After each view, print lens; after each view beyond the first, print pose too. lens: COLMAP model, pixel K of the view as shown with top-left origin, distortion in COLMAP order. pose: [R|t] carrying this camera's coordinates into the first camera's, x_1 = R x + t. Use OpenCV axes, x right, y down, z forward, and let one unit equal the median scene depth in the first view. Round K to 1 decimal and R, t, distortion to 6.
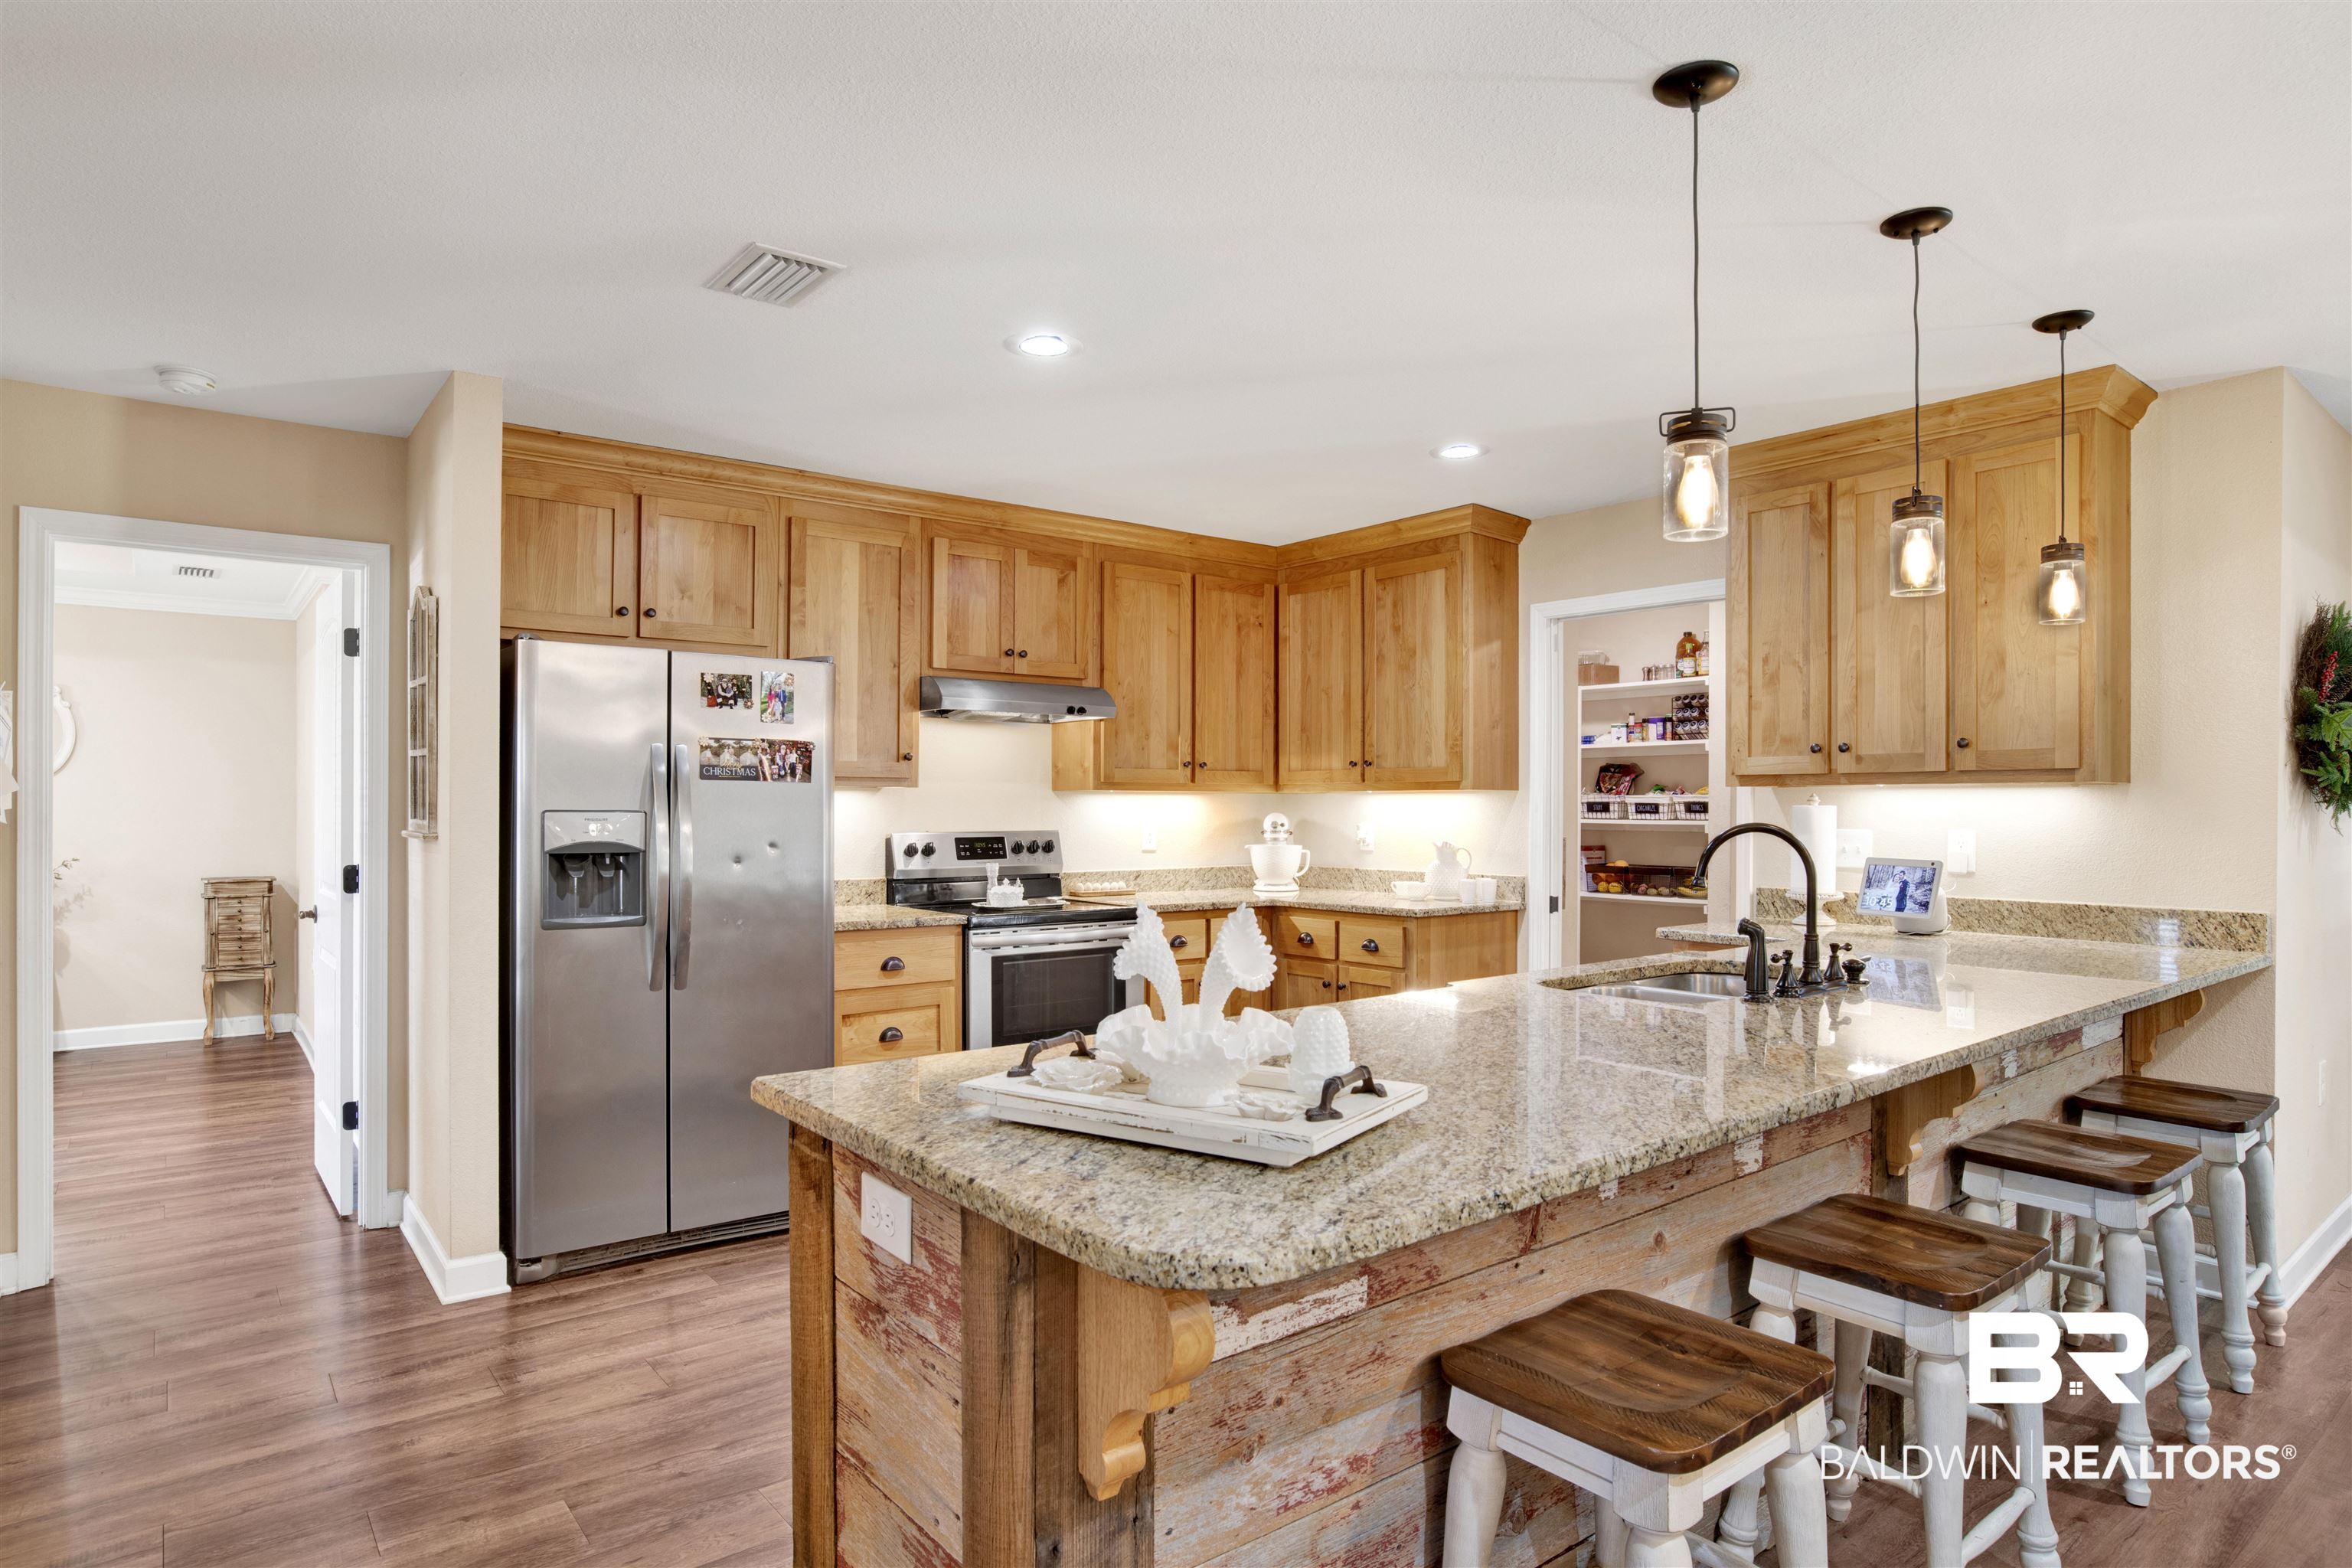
lens RADIAL K [[1304.3, 0, 1161.8], [0, 1304.3, 786.6], [0, 0, 1]] dist [-0.050351, 0.000893]
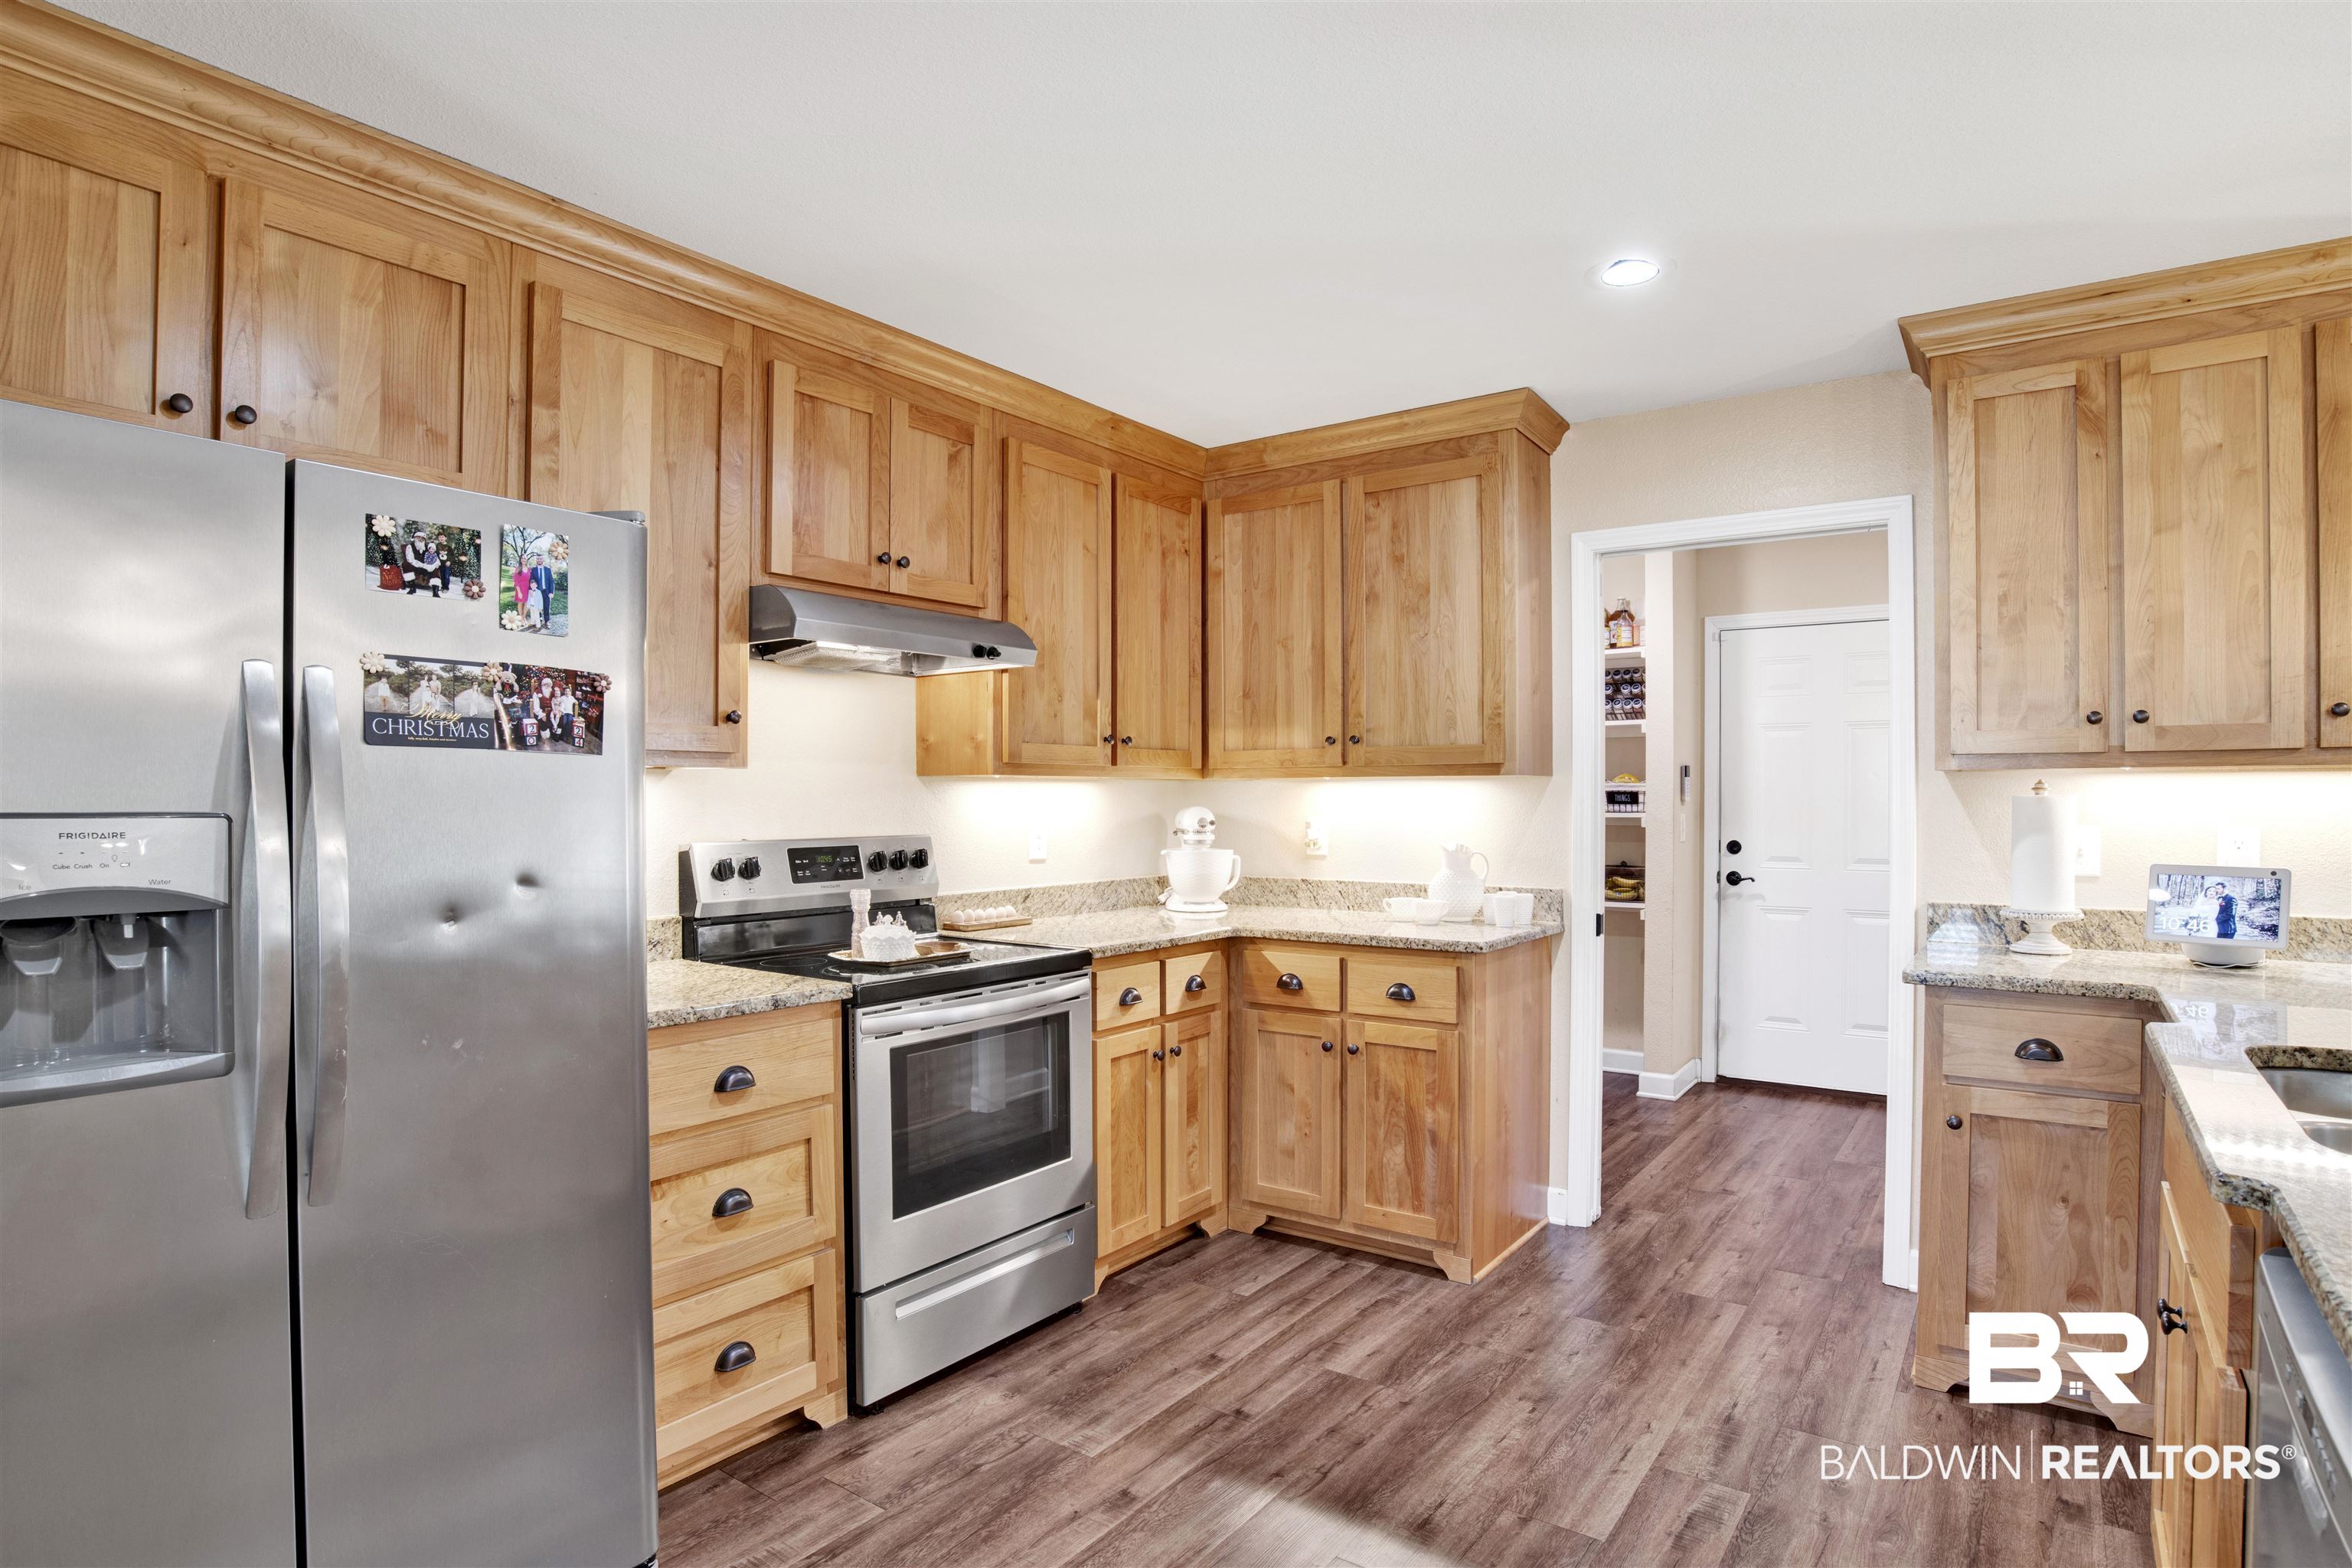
lens RADIAL K [[1234.8, 0, 1157.9], [0, 1234.8, 792.3], [0, 0, 1]] dist [-0.070830, 0.027698]
pose [[0.963124, -0.001469, 0.269053, -0.147218], [-0.001543, 0.999938, 0.010985, 0.004926], [-0.269052, -0.010995, 0.963063, 0.377170]]
